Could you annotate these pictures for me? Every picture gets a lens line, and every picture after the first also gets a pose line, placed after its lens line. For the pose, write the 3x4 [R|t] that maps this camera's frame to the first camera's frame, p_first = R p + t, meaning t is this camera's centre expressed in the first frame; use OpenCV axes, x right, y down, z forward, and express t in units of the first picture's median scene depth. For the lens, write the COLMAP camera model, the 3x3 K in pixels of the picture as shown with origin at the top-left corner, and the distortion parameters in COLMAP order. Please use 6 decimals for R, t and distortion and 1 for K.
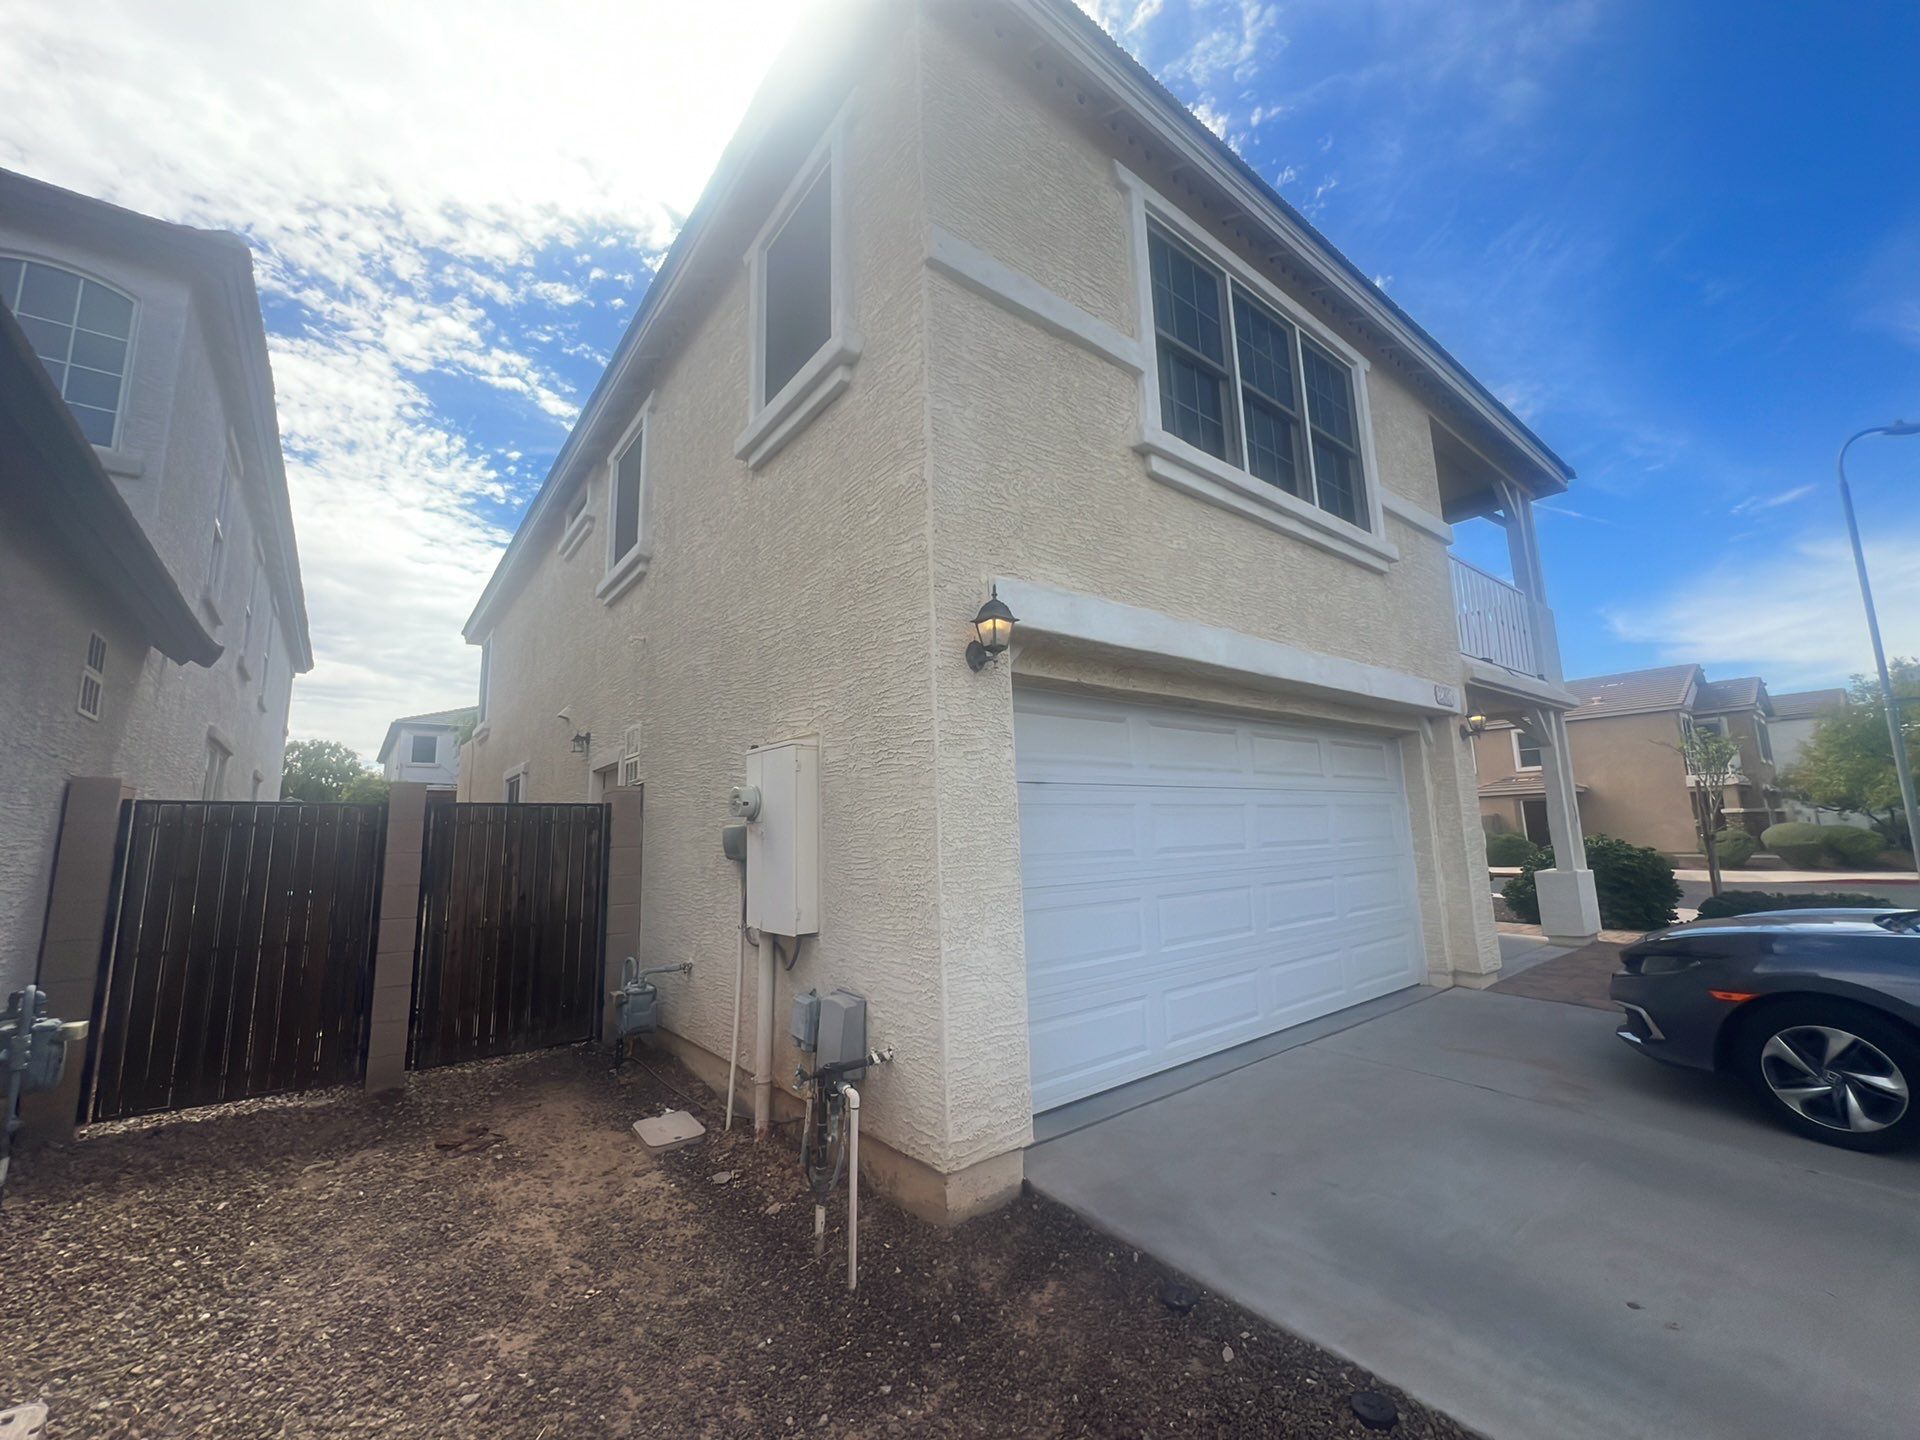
lens RADIAL K [[755.4, 0, 954.7], [0, 755.4, 721.9], [0, 0, 1]] dist [-0.005749, 0.000579]
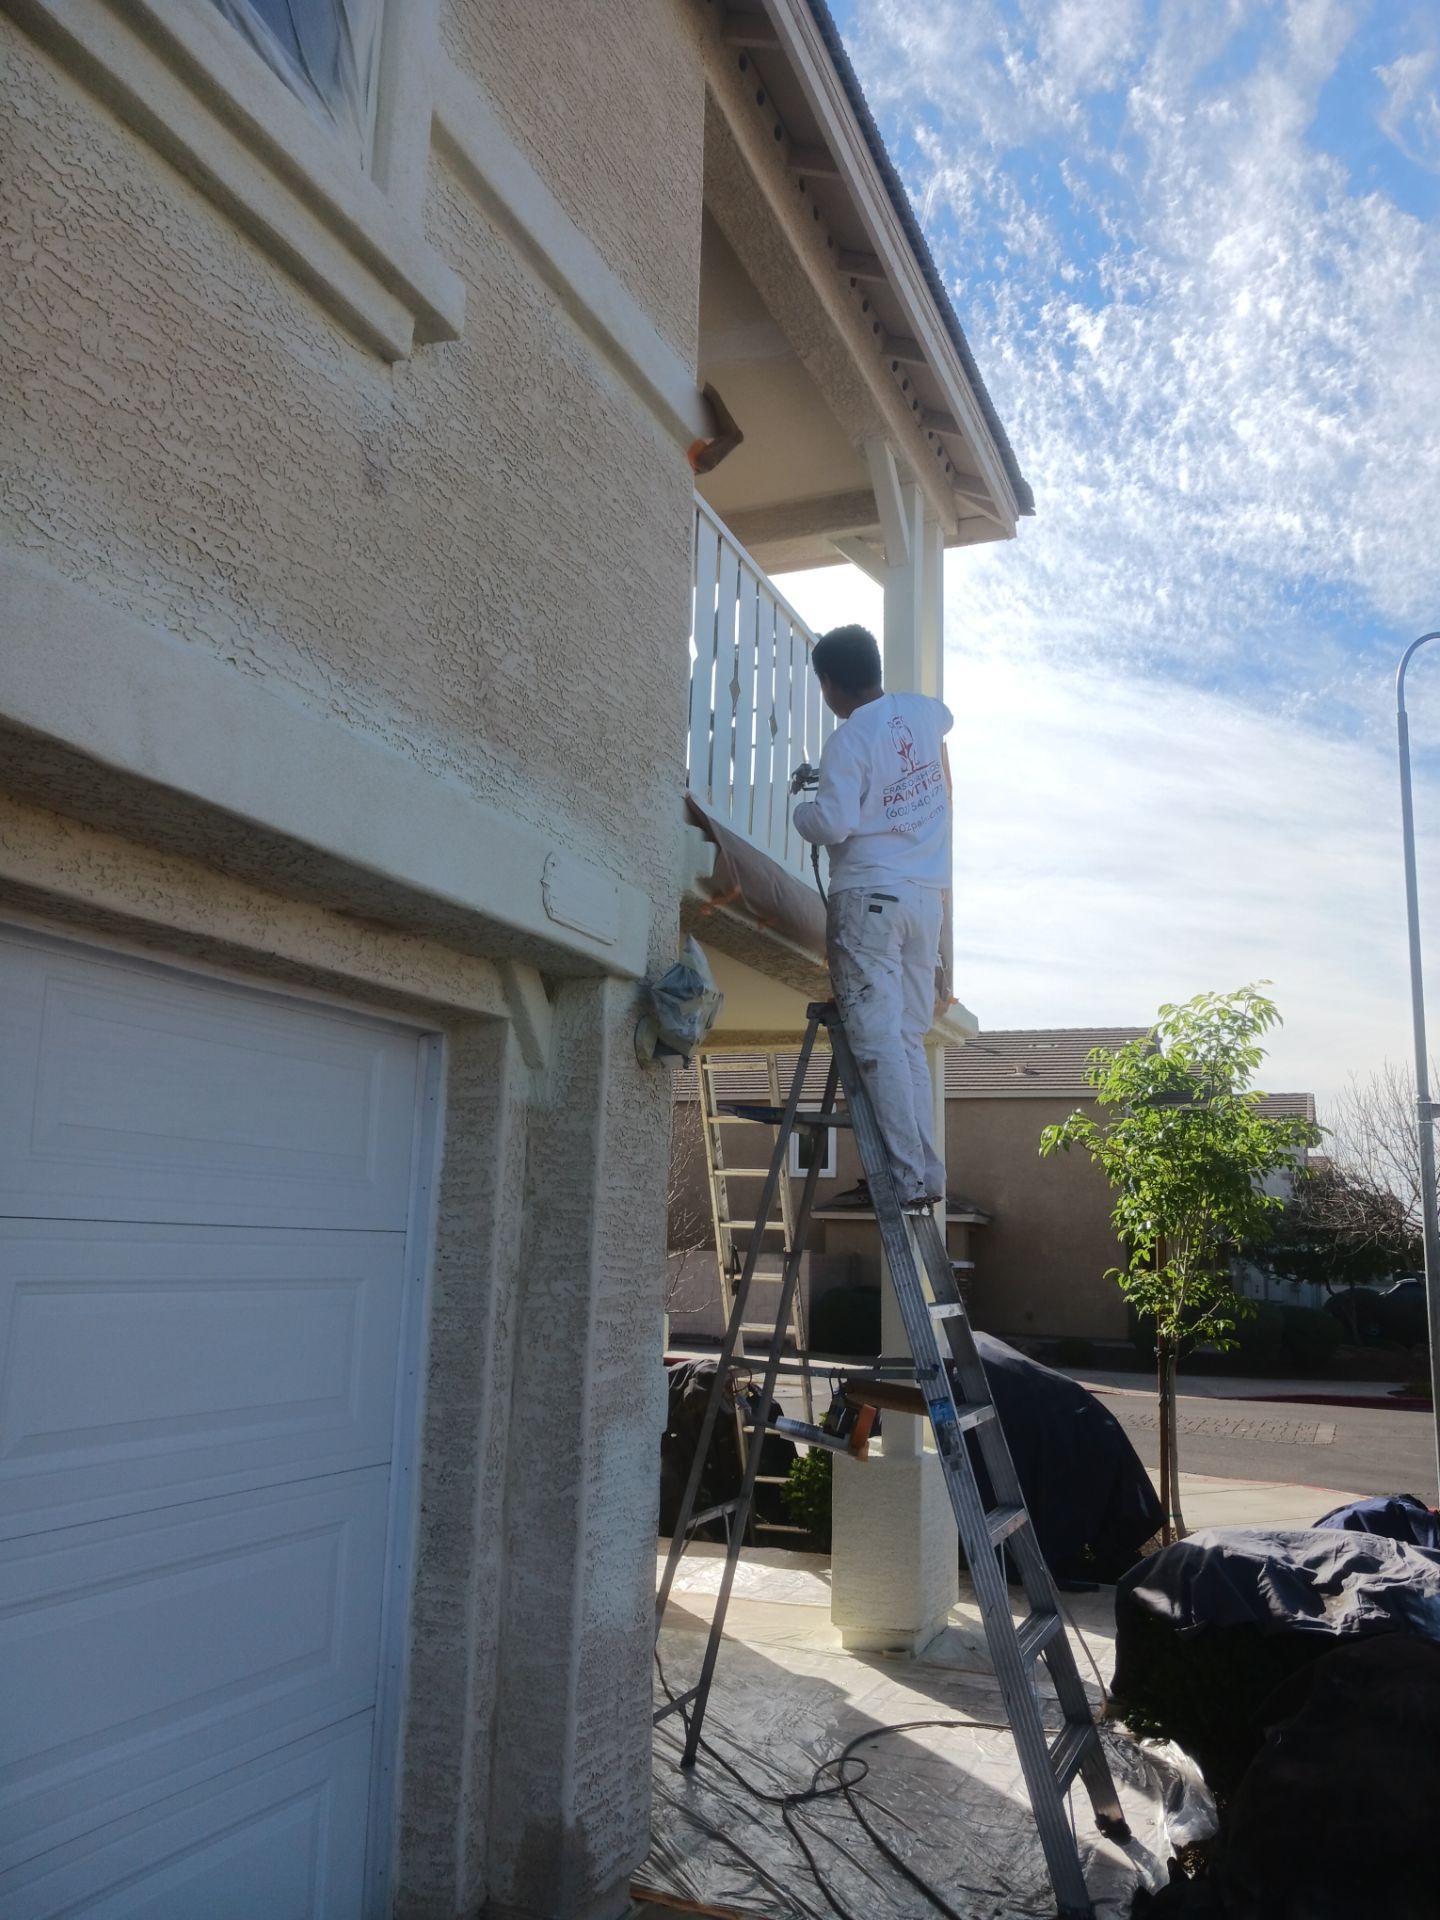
lens RADIAL K [[1496.4, 0, 727.8], [0, 1496.4, 971.6], [0, 0, 1]] dist [0.008587, -0.026038]
pose [[0.865865, 0.141083, 0.479973, 0.702164], [-0.121974, 0.989994, -0.070959, 0.042057], [-0.485181, 0.002897, 0.874409, 0.786441]]
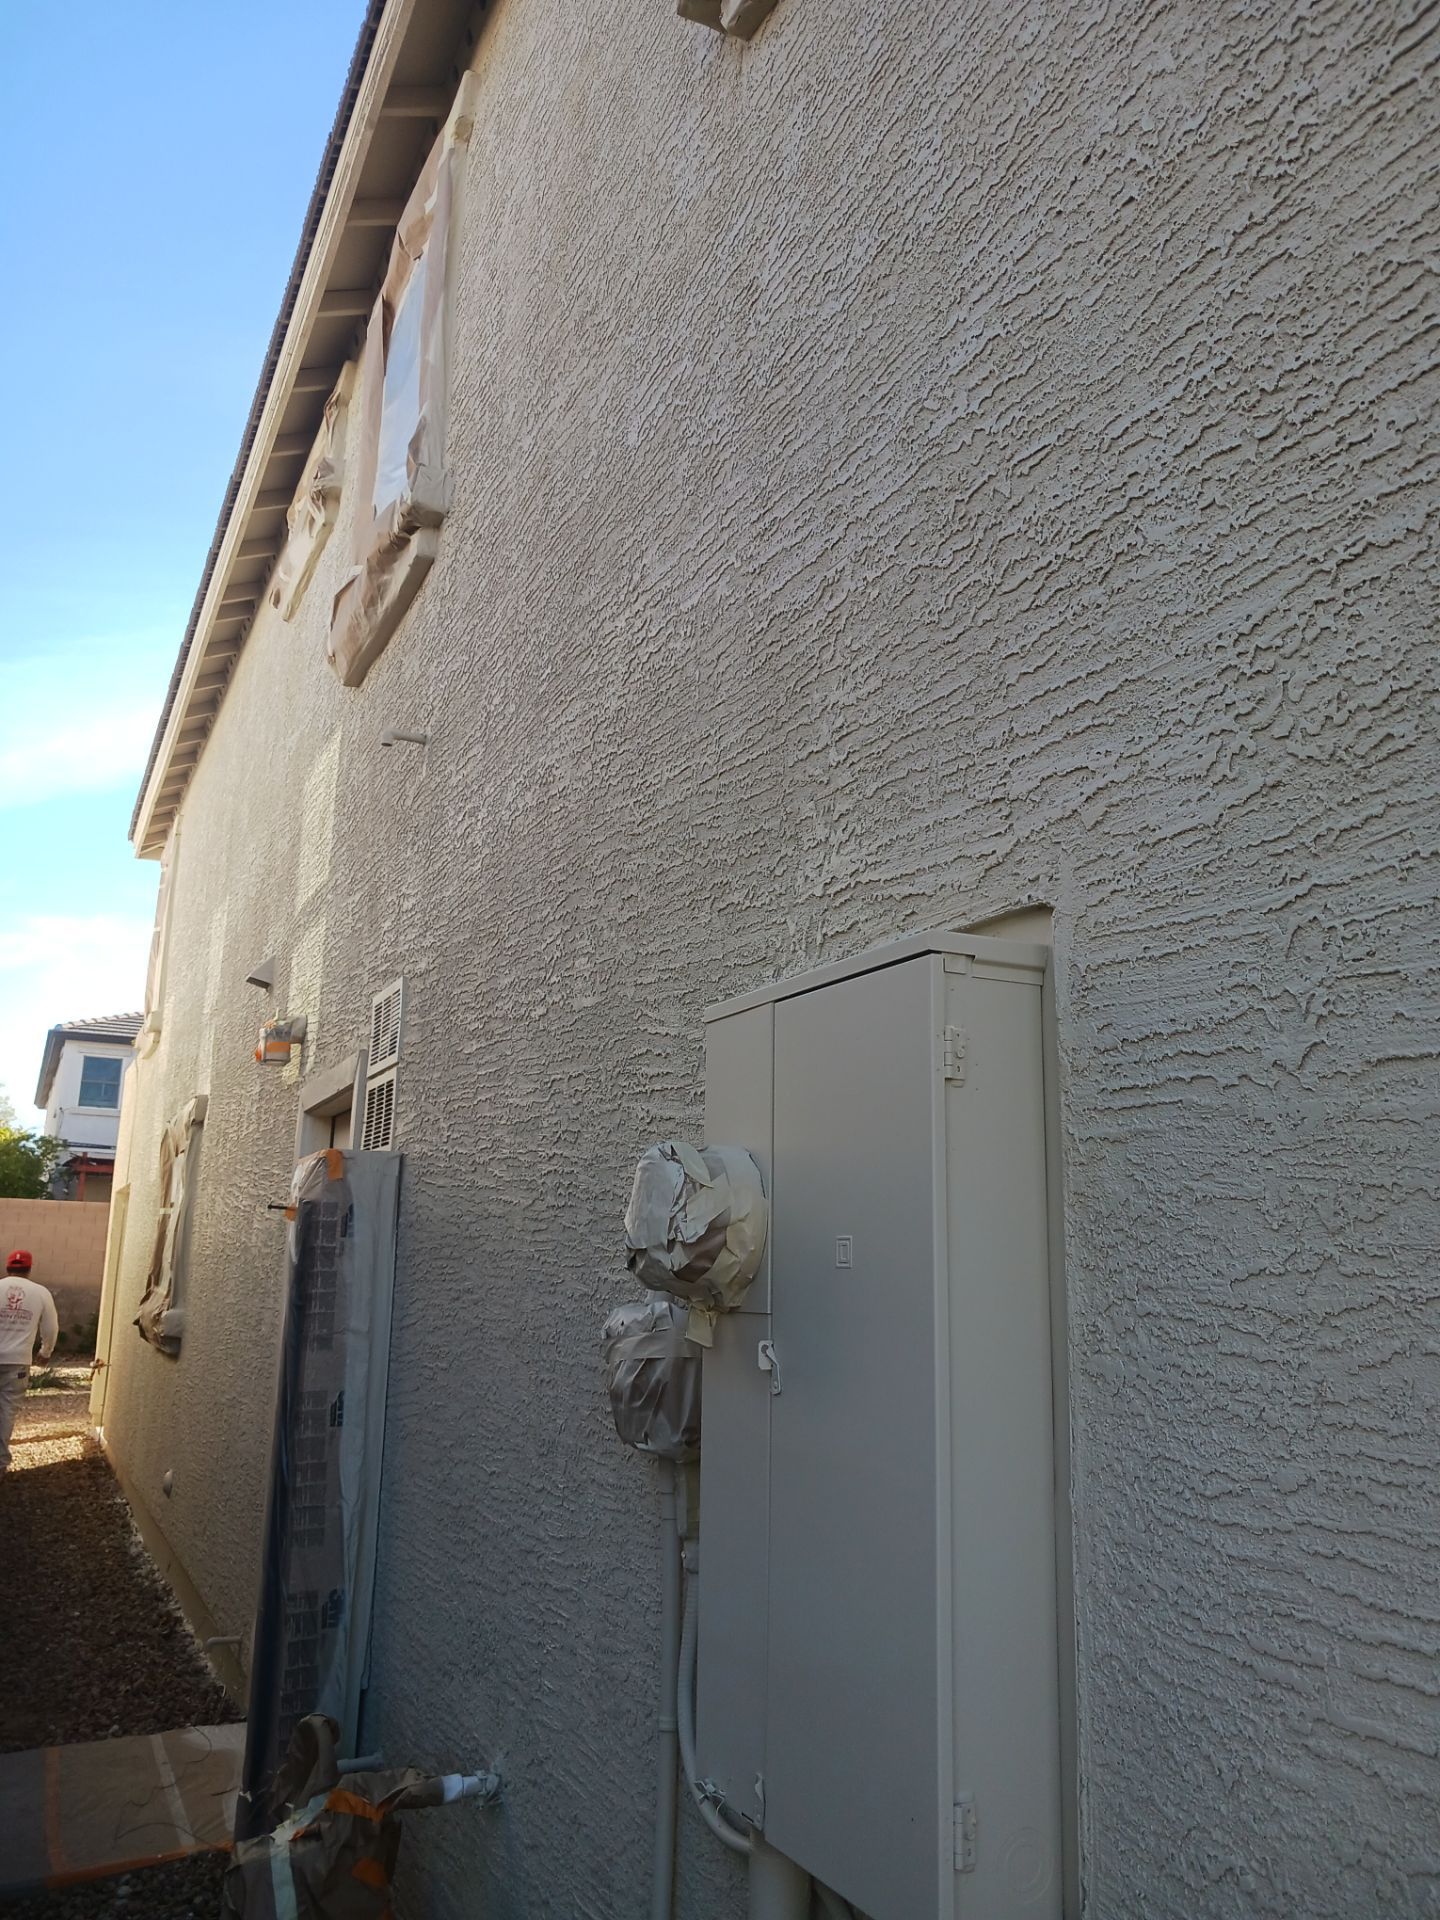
lens RADIAL K [[1496.4, 0, 715.2], [0, 1496.4, 968.7], [0, 0, 1]] dist [0.008587, -0.026038]
pose [[0.969343, 0.004964, -0.245662, -0.167968], [-0.019423, 0.998215, -0.056471, 0.057283], [0.244943, 0.059511, 0.967709, 0.581769]]
